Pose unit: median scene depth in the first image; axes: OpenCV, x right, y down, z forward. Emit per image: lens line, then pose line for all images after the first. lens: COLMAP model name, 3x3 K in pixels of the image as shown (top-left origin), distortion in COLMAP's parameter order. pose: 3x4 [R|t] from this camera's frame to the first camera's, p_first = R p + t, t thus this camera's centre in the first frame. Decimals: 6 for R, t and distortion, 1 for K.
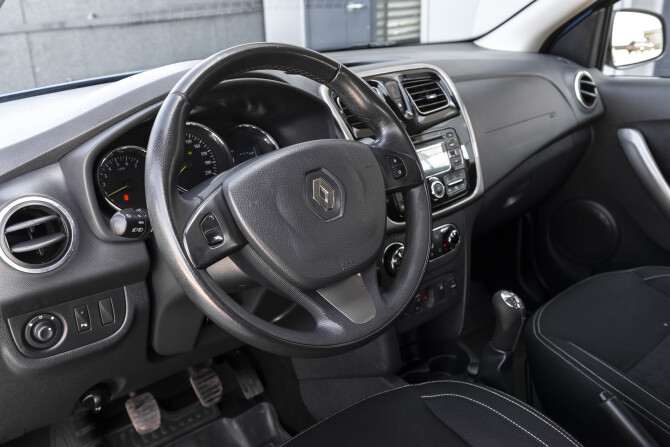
lens RADIAL K [[708.1, 0, 335.0], [0, 708.1, 223.5], [0, 0, 1]] dist [-0.002558, 0.003009]
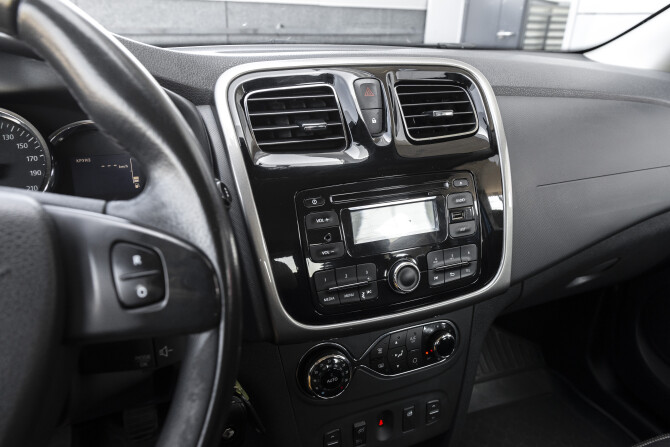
lens RADIAL K [[460.7, 0, 334.8], [0, 460.7, 214.6], [0, 0, 1]] dist [0.004860, 0.000809]
pose [[0.929522, 0.183175, -0.320055, 0.184557], [-0.164975, 0.982771, 0.083334, -0.108729], [0.329805, -0.024660, 0.943727, 0.579143]]
